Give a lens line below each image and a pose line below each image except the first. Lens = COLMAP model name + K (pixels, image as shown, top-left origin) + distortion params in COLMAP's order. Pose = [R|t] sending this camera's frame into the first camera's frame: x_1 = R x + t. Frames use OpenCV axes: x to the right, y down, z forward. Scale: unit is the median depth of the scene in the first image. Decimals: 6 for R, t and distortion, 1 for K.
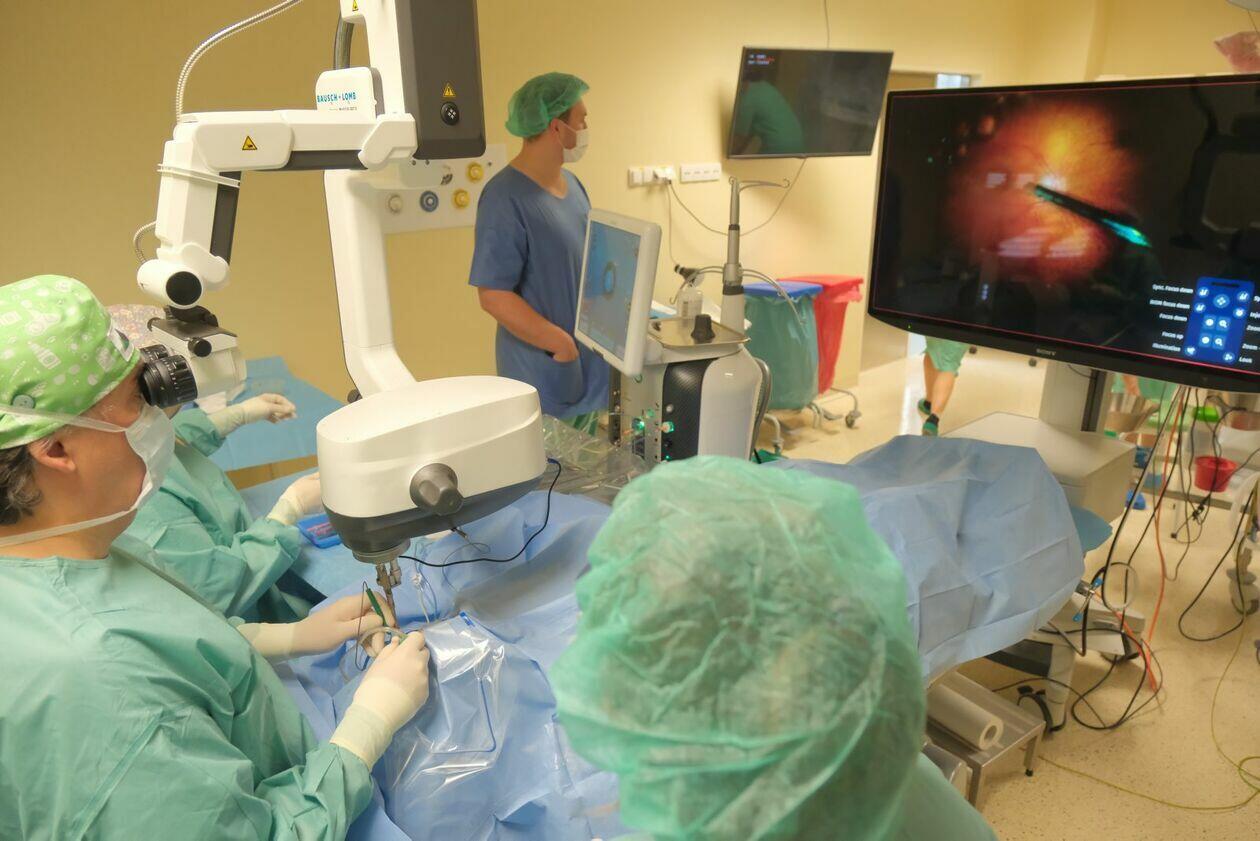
lens RADIAL K [[886.2, 0, 621.8], [0, 886.2, 430.1], [0, 0, 1]] dist [0.007700, 0.002459]
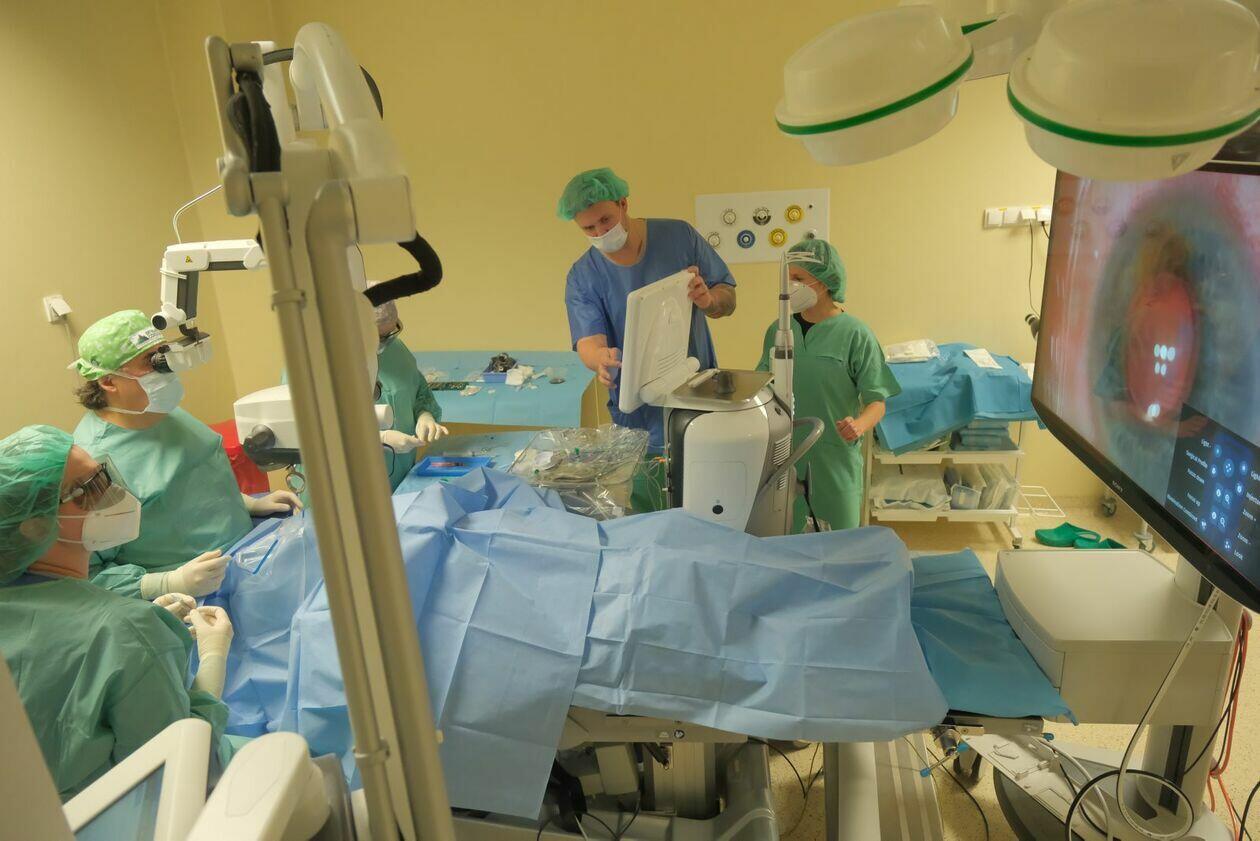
lens RADIAL K [[886.2, 0, 621.8], [0, 886.2, 430.1], [0, 0, 1]] dist [0.007700, 0.002459]
pose [[0.677077, 0.210184, -0.705258, 1.669365], [-0.194502, 0.975378, 0.103956, -0.306365], [0.709743, 0.066788, 0.701287, 0.235759]]
